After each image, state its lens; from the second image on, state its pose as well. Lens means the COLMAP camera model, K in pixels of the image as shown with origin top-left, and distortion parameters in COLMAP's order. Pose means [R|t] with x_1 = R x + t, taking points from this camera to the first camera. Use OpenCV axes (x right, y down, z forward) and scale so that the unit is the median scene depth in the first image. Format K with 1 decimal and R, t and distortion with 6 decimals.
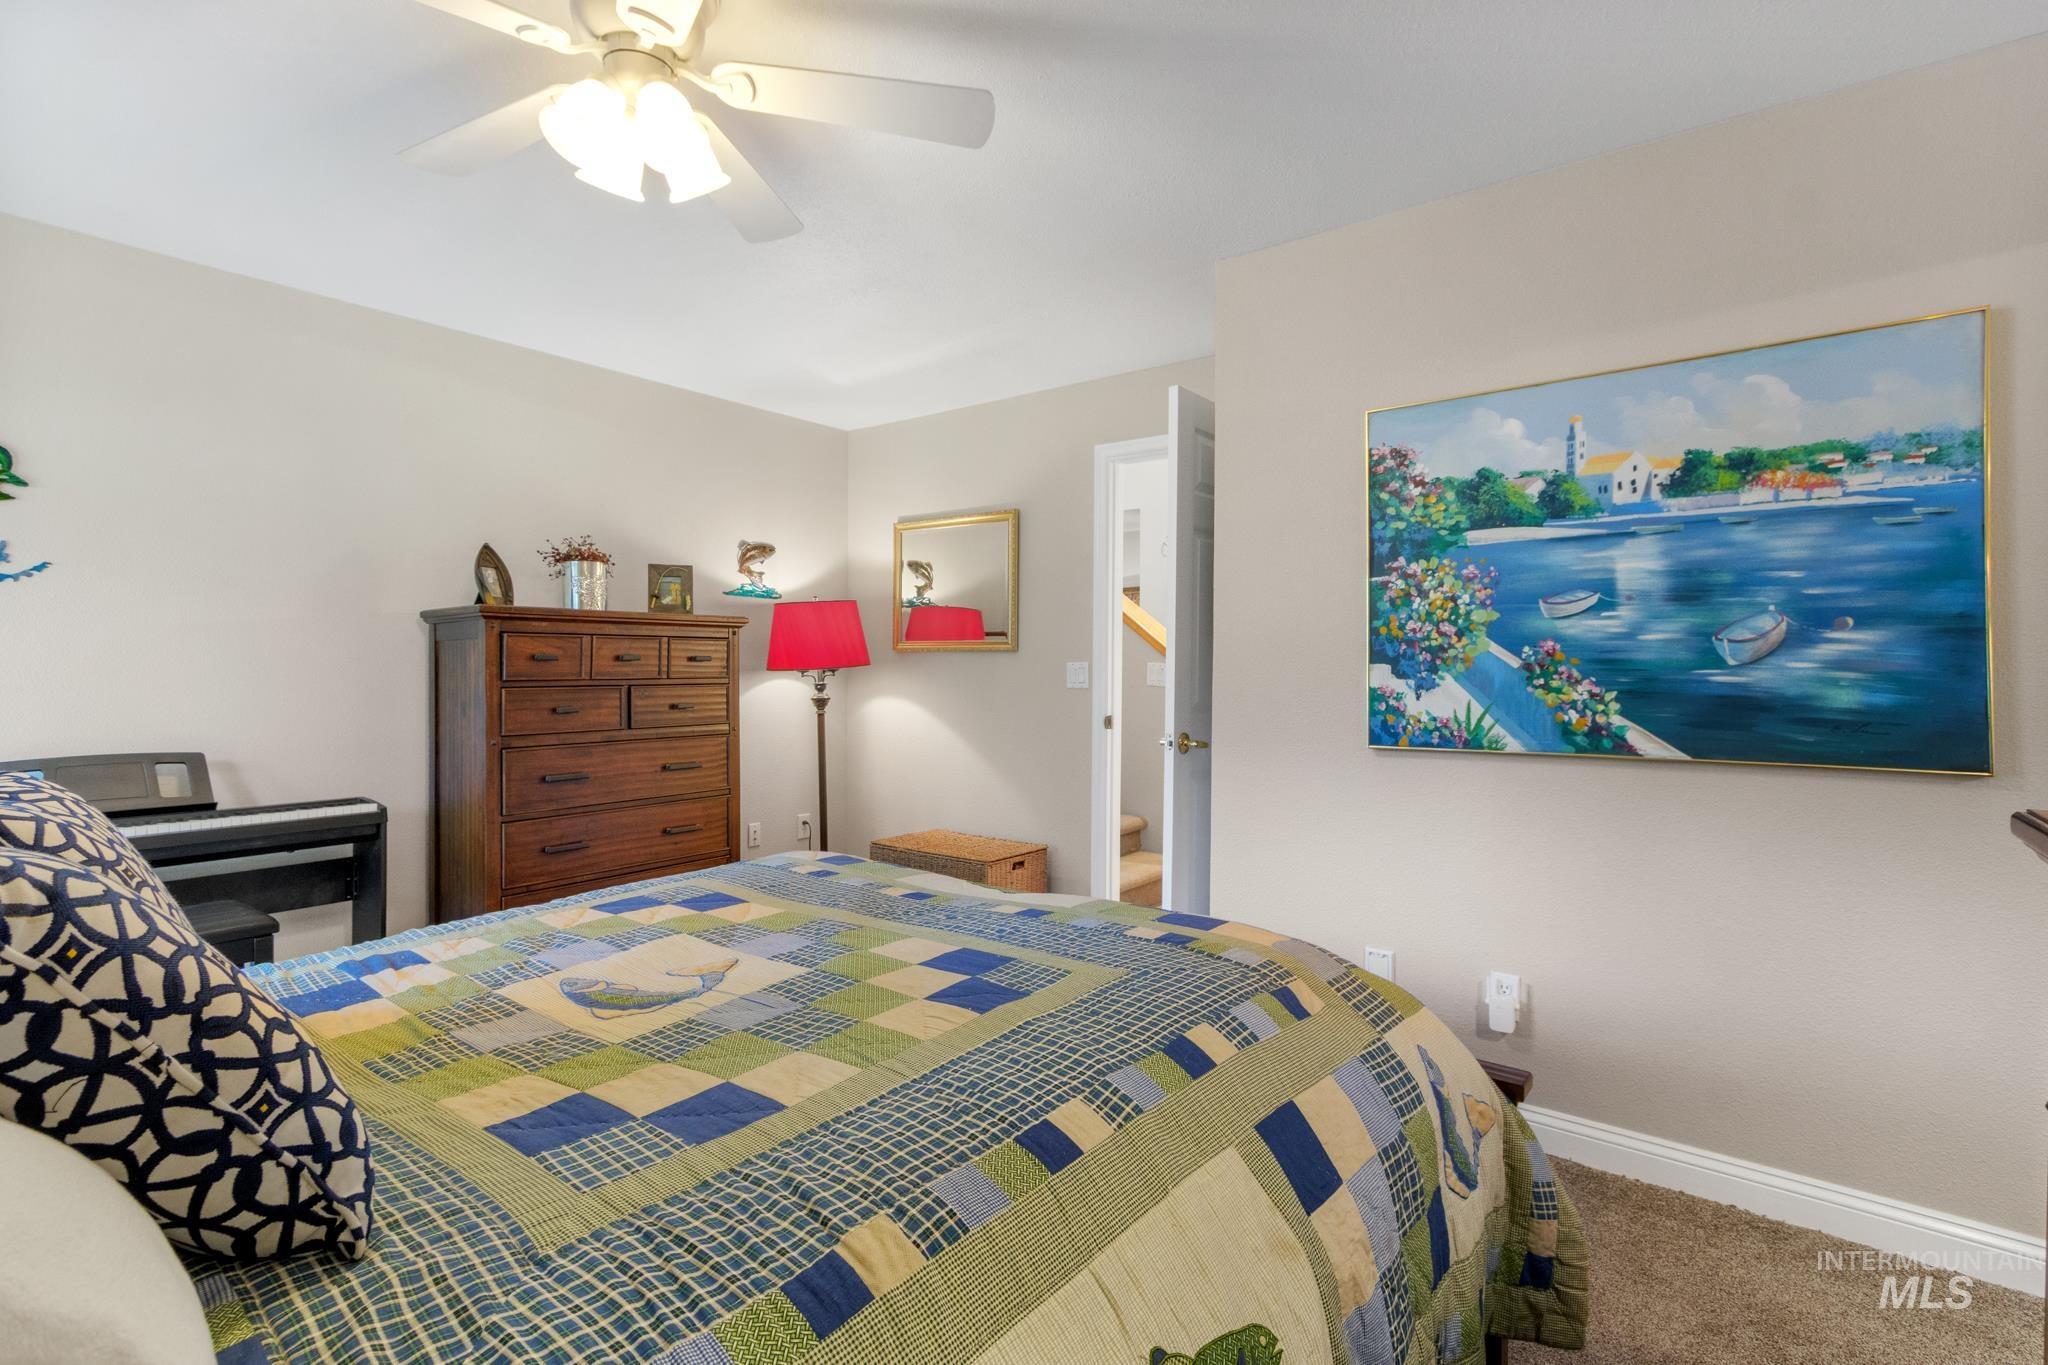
lens RADIAL K [[950.4, 0, 1025.0], [0, 950.4, 669.4], [0, 0, 1]] dist [0.000422, -0.000897]
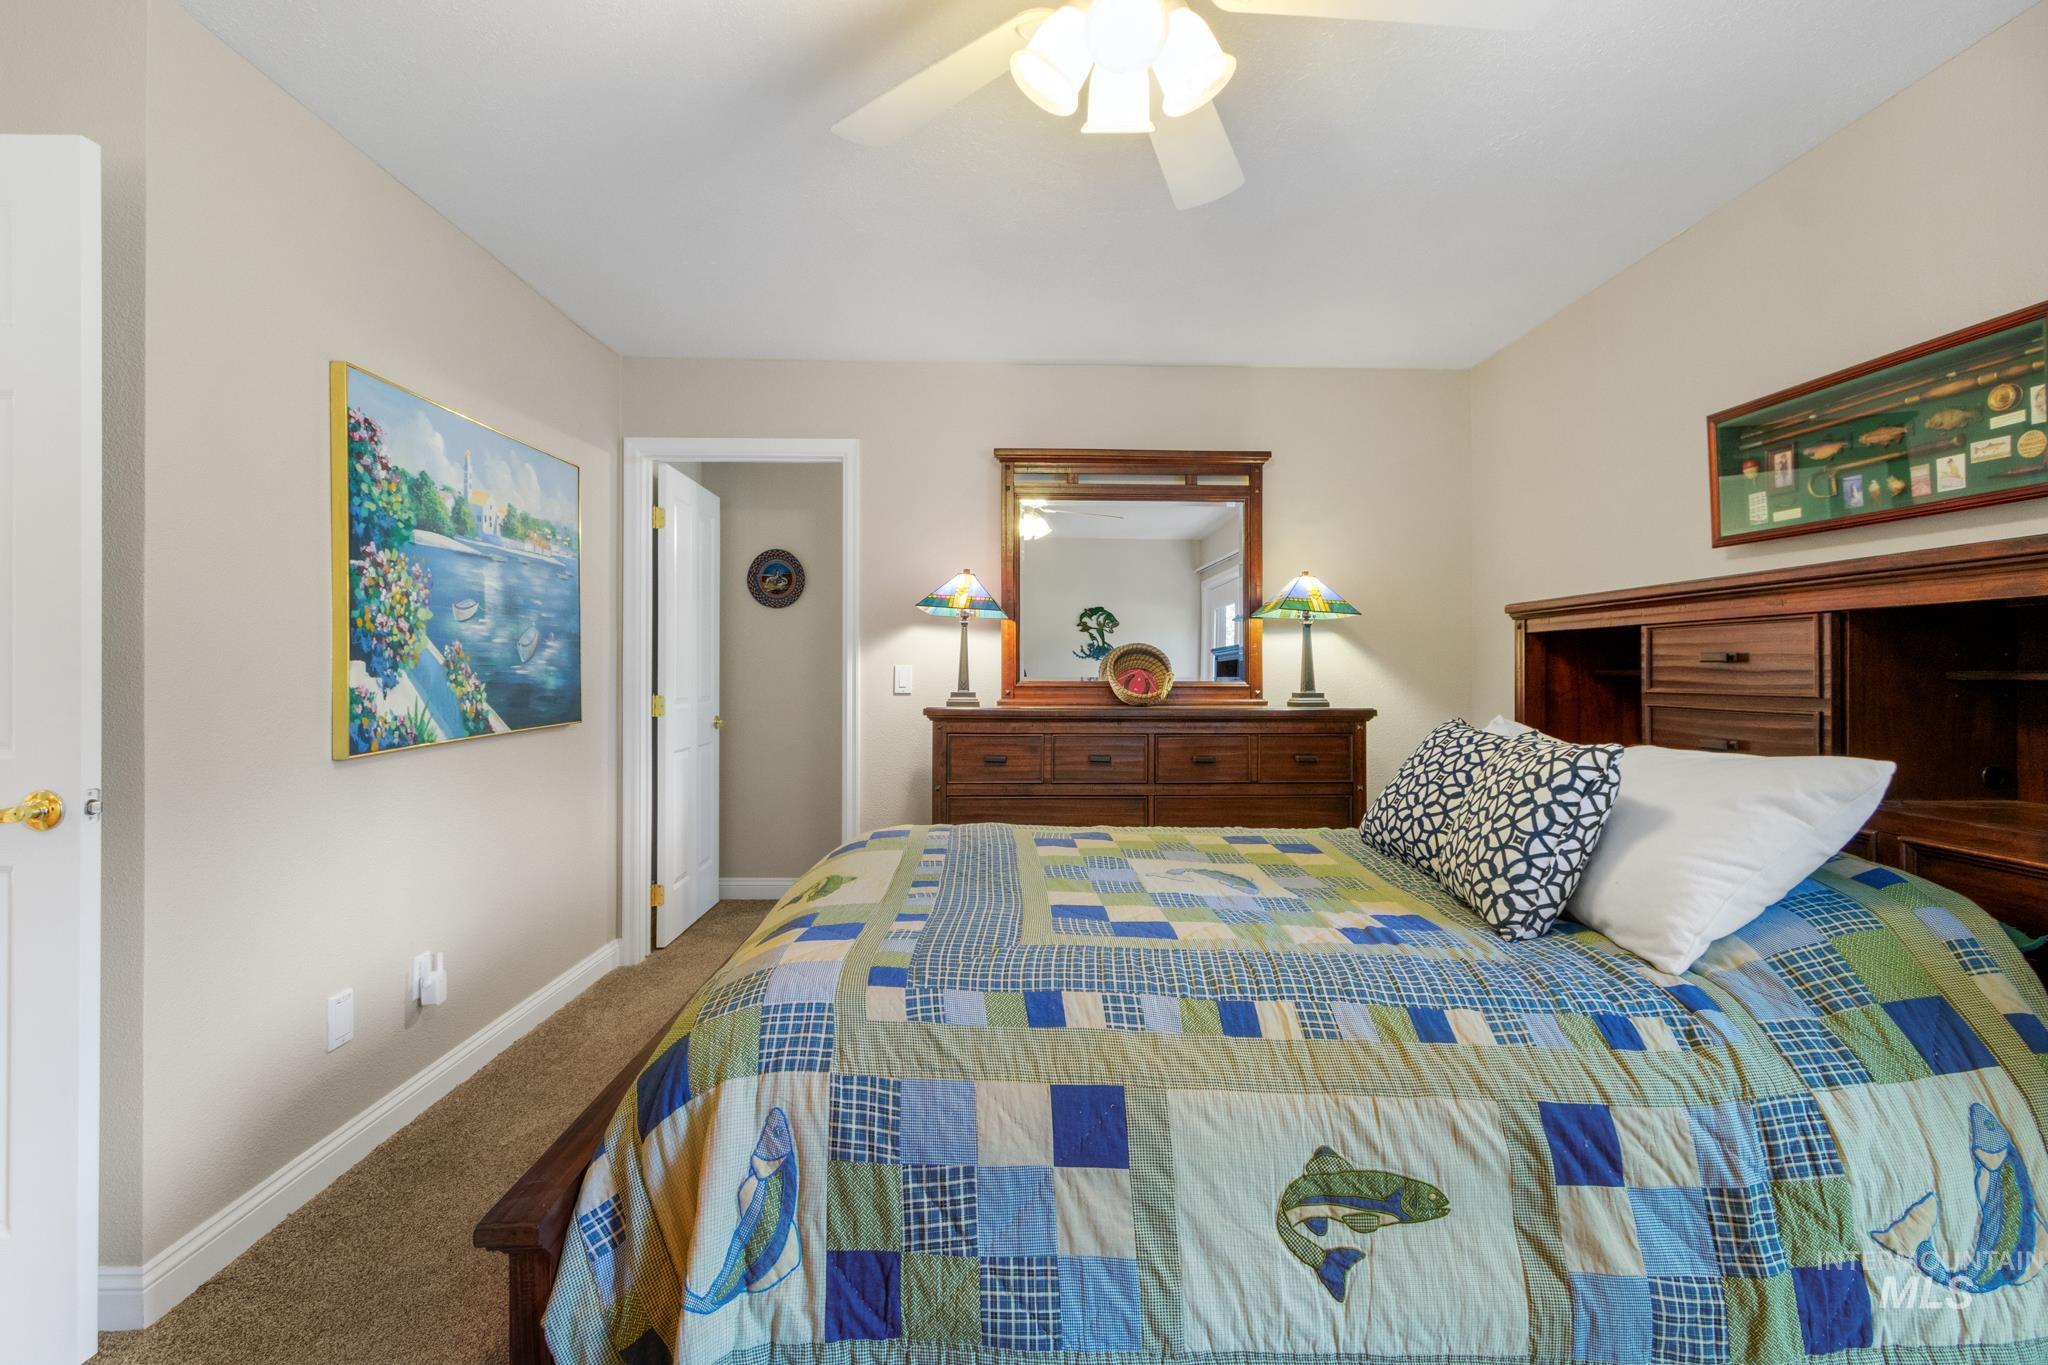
lens RADIAL K [[950.4, 0, 1022.7], [0, 950.4, 671.9], [0, 0, 1]] dist [0.000422, -0.000897]
pose [[-0.634300, -0.010604, 0.773014, -0.716217], [-0.002534, 0.999929, 0.011637, -0.007338], [-0.773083, 0.005422, -0.634282, 1.130278]]
